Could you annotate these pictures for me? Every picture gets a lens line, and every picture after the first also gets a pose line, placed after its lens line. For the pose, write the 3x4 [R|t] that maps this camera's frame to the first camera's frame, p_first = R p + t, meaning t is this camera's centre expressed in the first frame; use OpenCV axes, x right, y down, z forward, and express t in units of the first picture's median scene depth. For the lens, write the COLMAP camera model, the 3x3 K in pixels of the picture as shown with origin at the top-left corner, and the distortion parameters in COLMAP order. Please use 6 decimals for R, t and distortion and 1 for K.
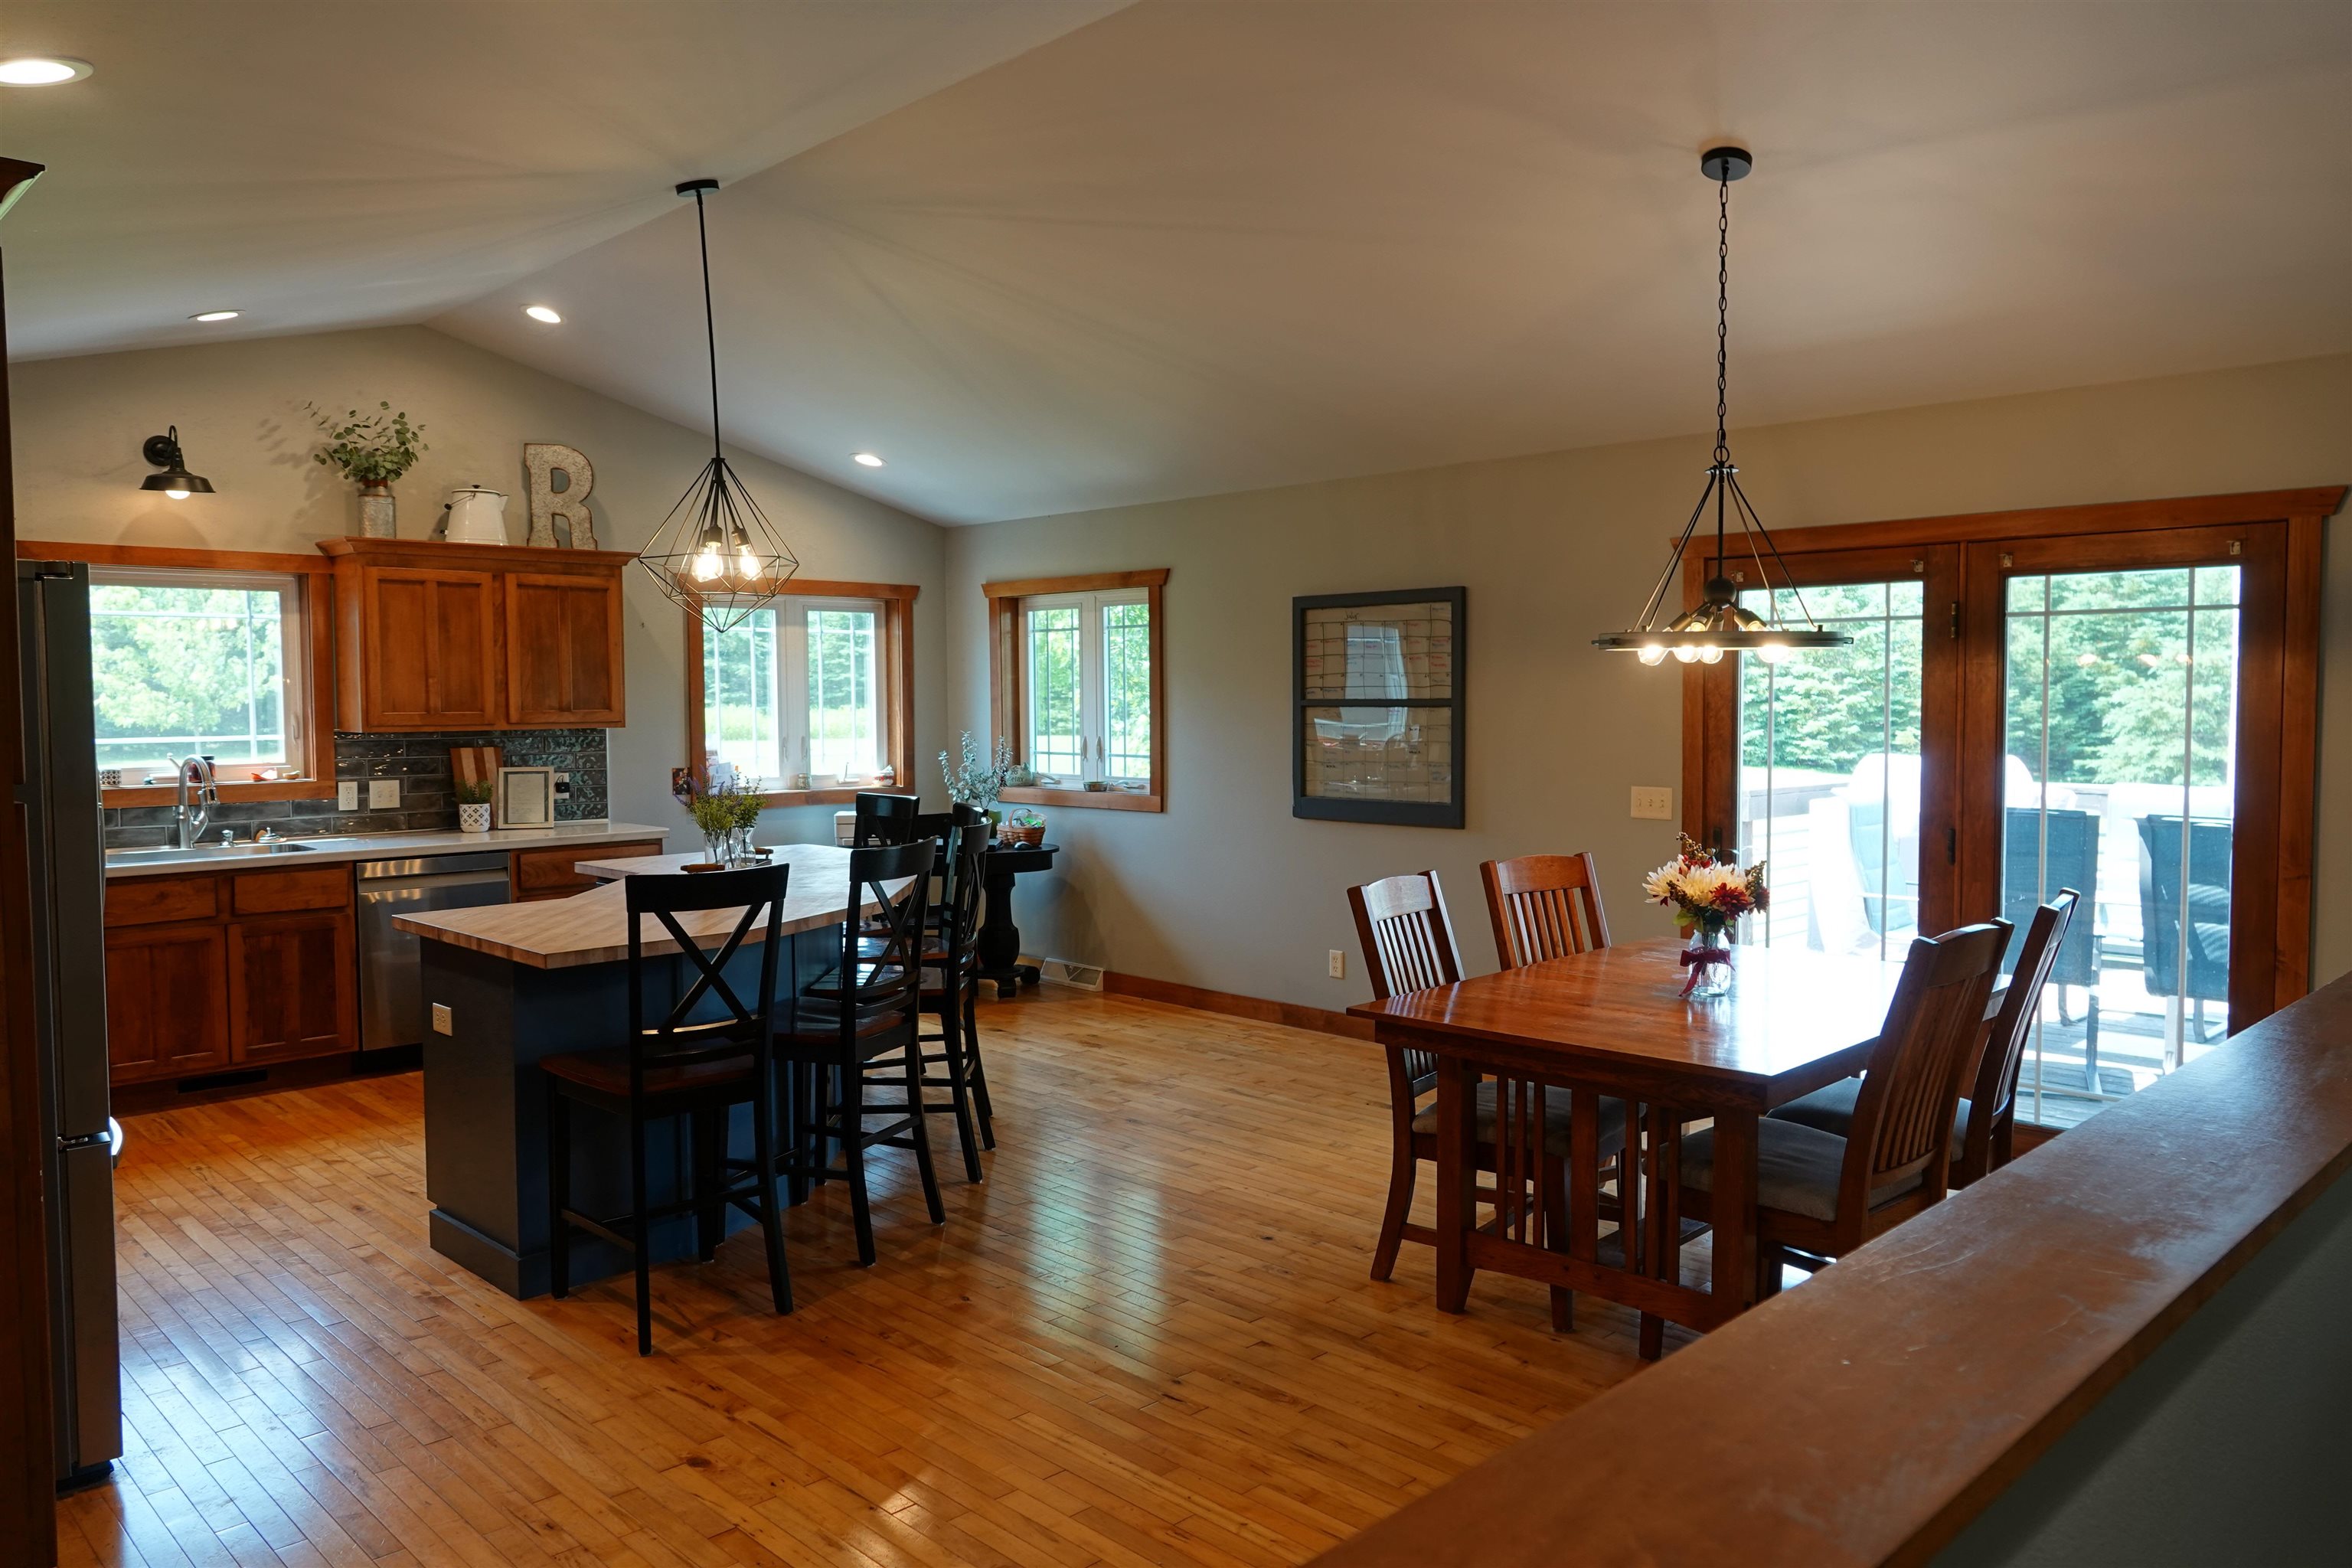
lens RADIAL K [[1629.8, 0, 1170.9], [0, 1629.8, 767.4], [0, 0, 1]] dist [-0.002054, -0.004500]
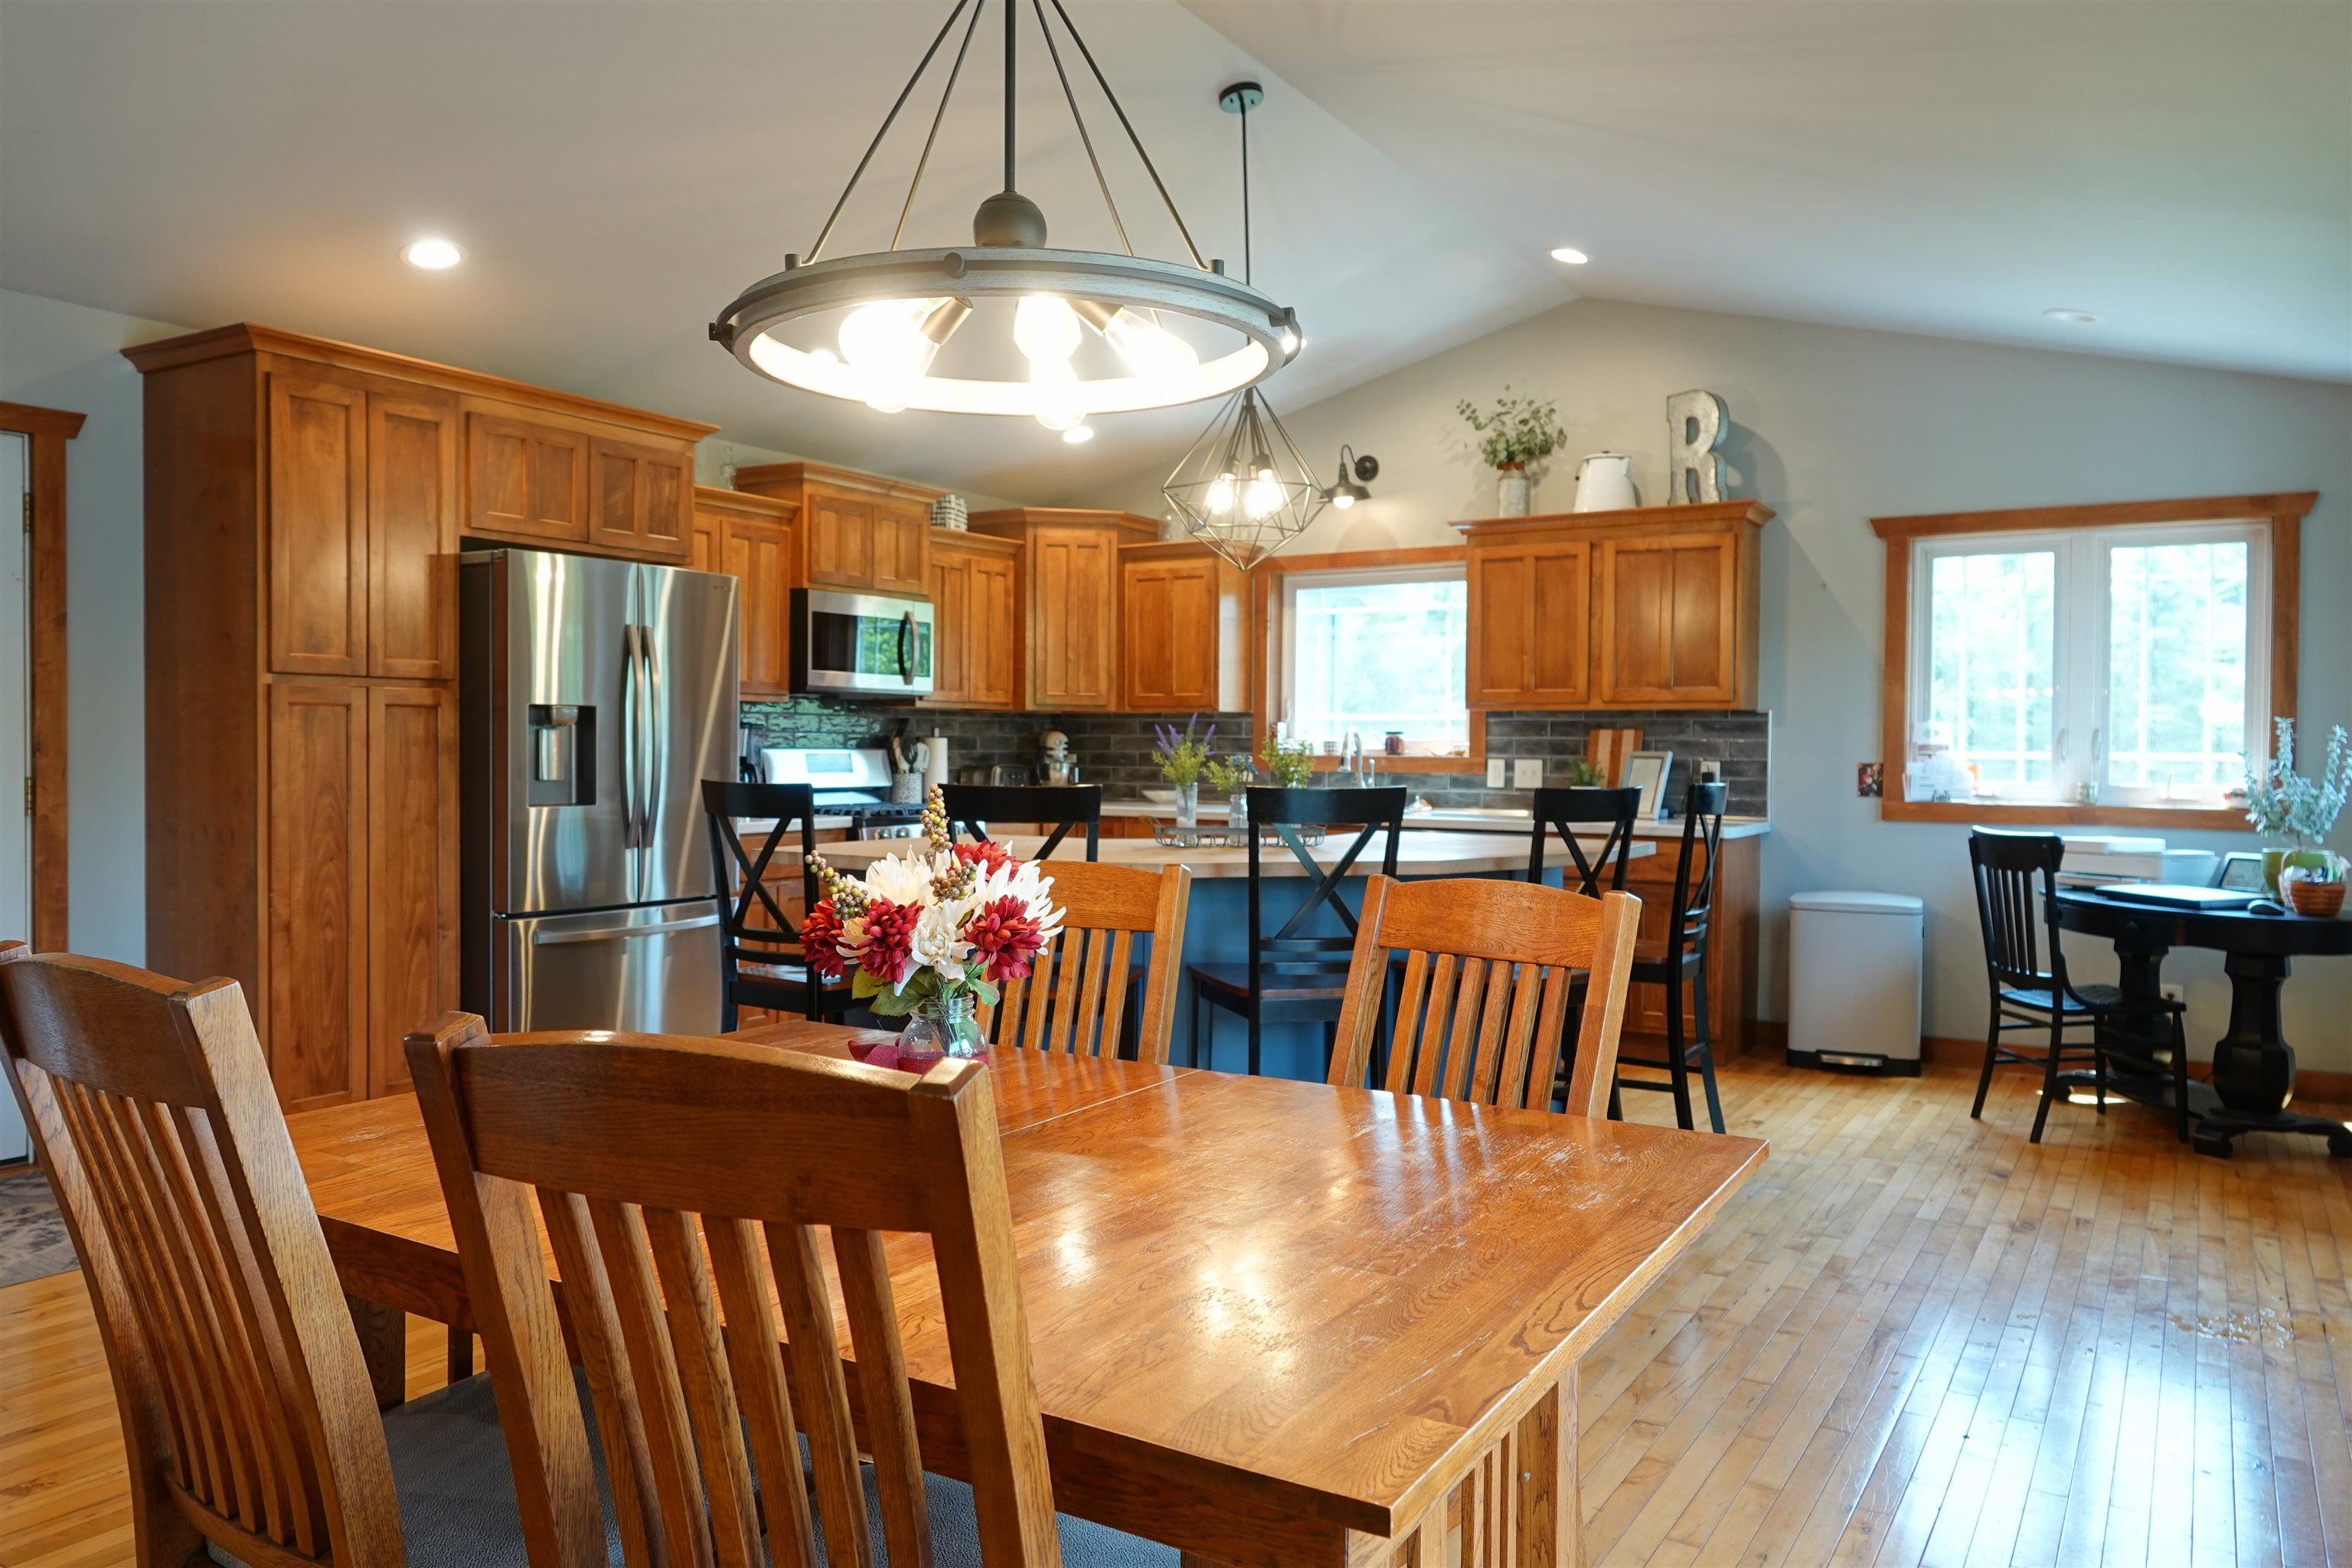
lens RADIAL K [[1629.8, 0, 1173.9], [0, 1629.8, 786.1], [0, 0, 1]] dist [-0.002054, -0.004500]
pose [[0.234252, 0.029681, -0.971723, 0.452364], [-0.055380, 0.998318, 0.017143, 0.019429], [0.970597, 0.049799, 0.235502, 0.554159]]
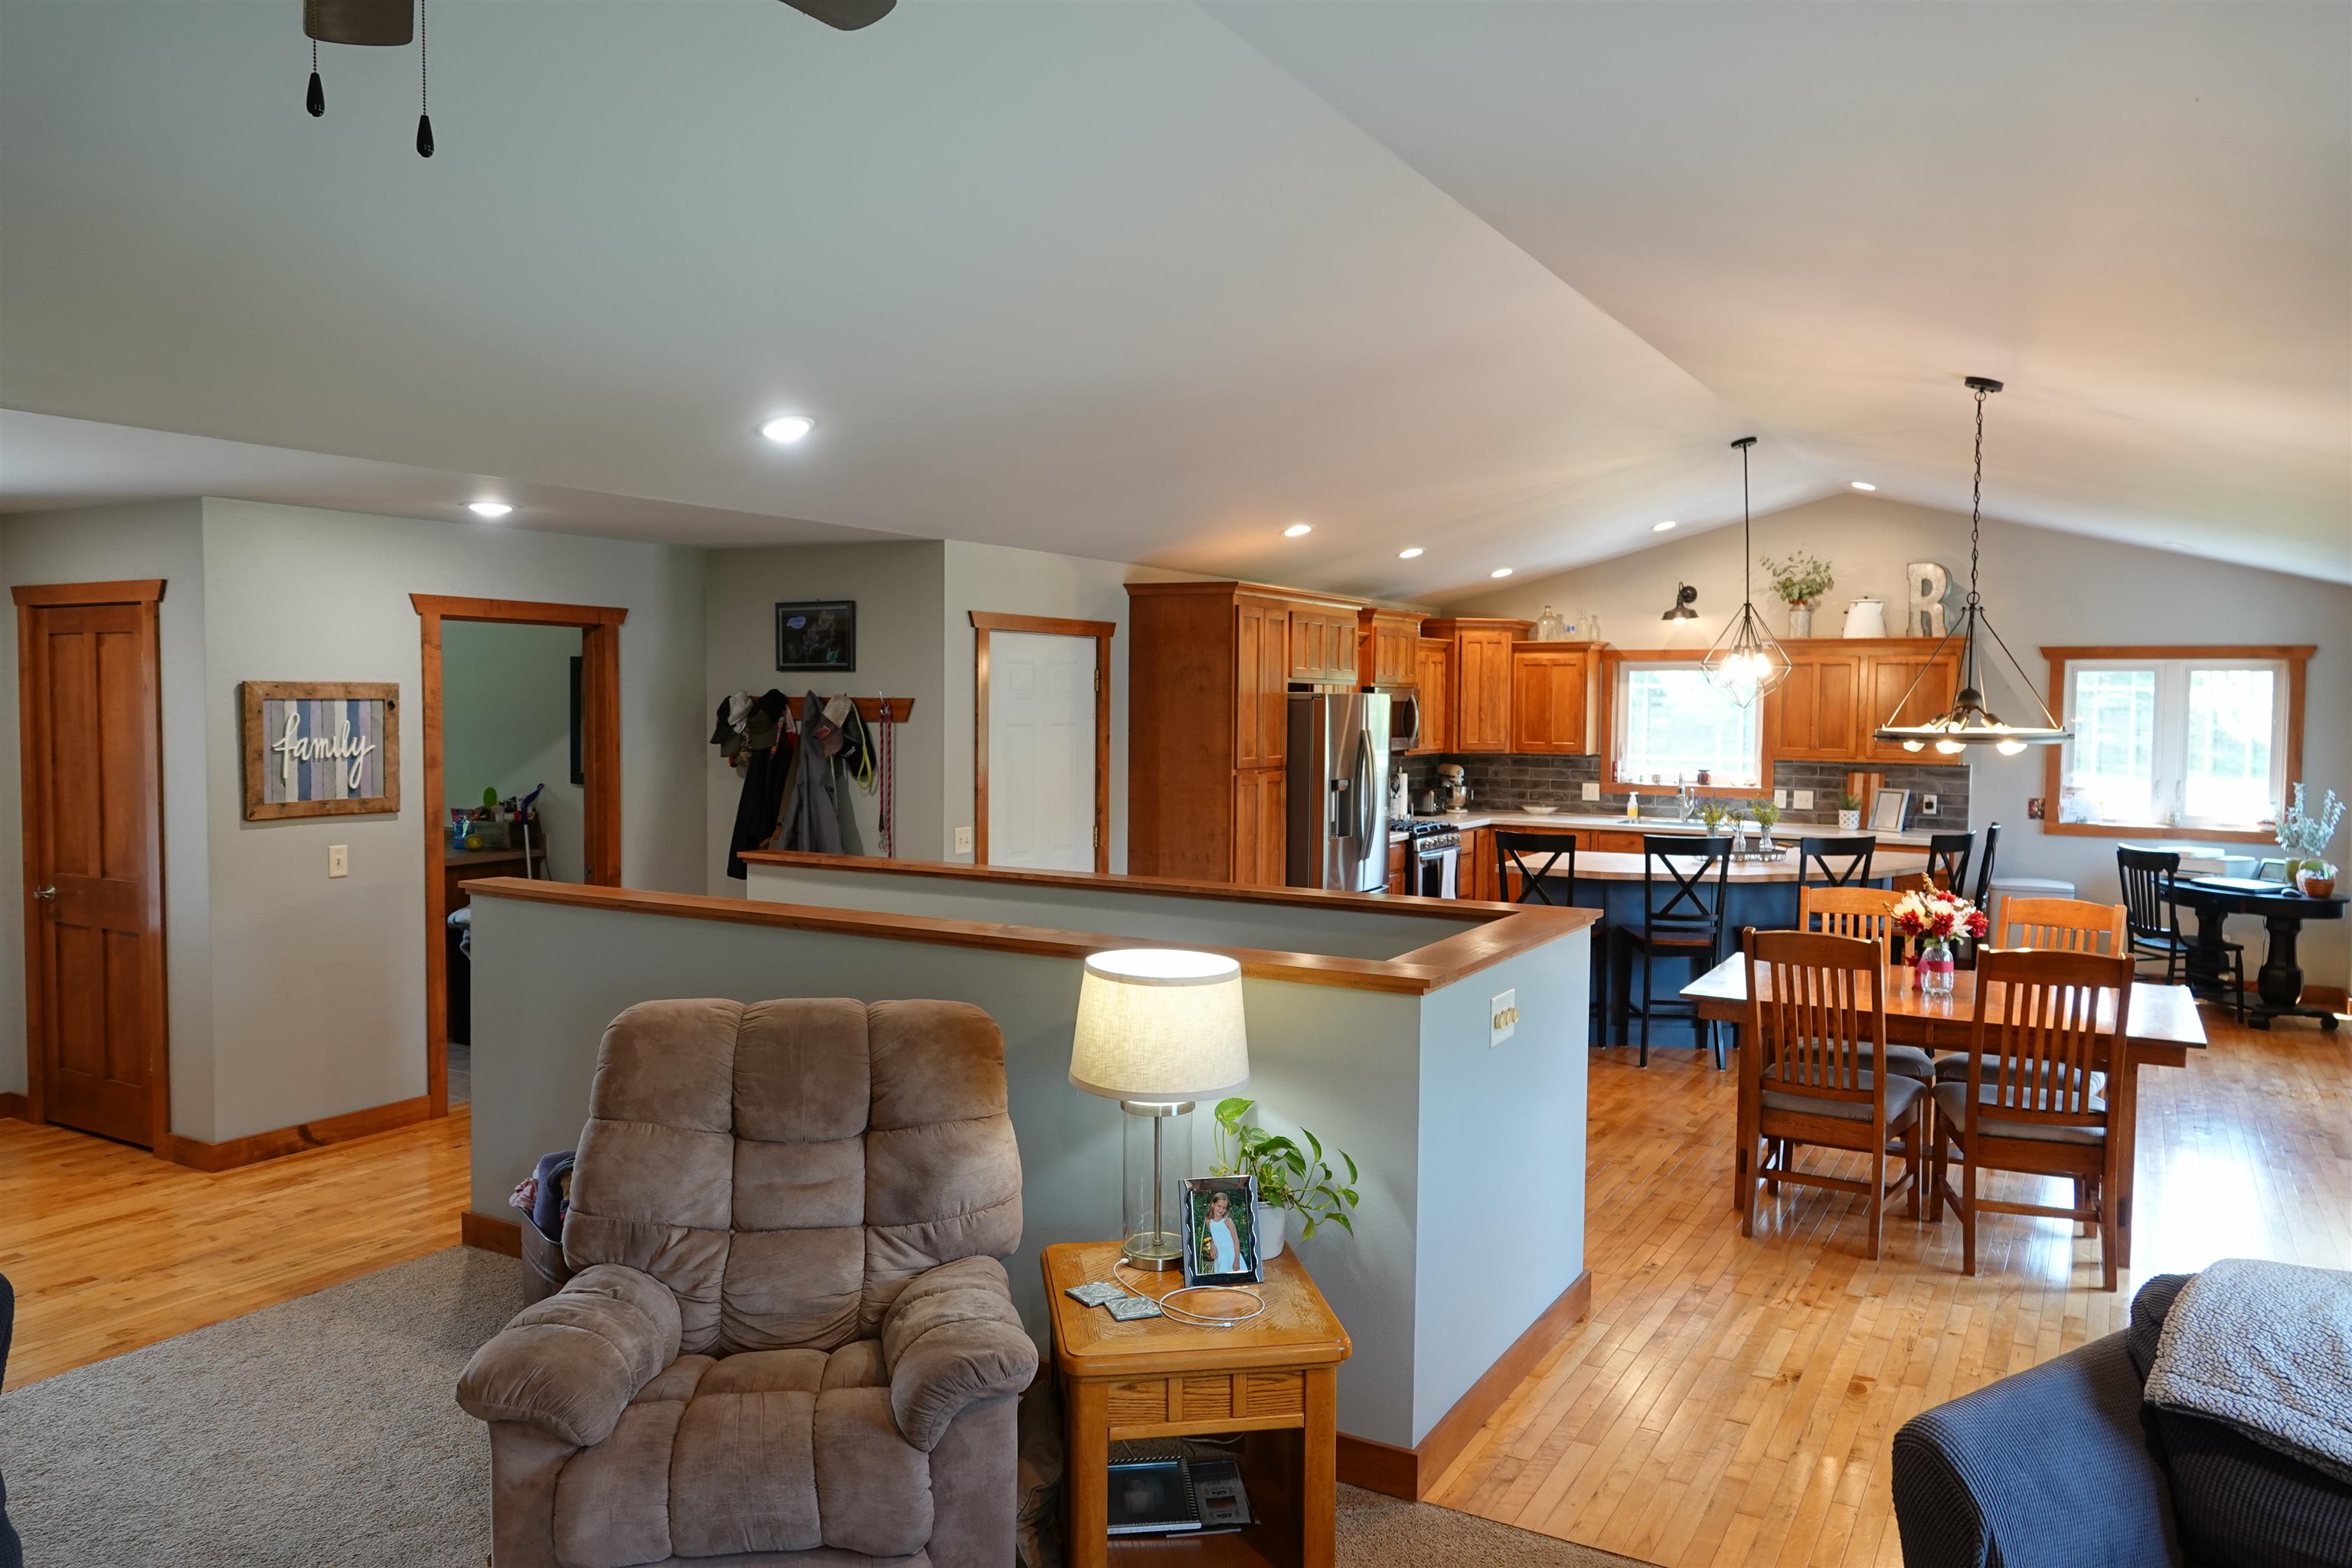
lens RADIAL K [[1629.8, 0, 1172.2], [0, 1629.8, 789.9], [0, 0, 1]] dist [-0.002054, -0.004500]
pose [[0.268508, 0.059831, -0.961418, 0.860980], [-0.056739, 0.997319, 0.046219, -0.031007], [0.961605, 0.042140, 0.271182, -0.003768]]
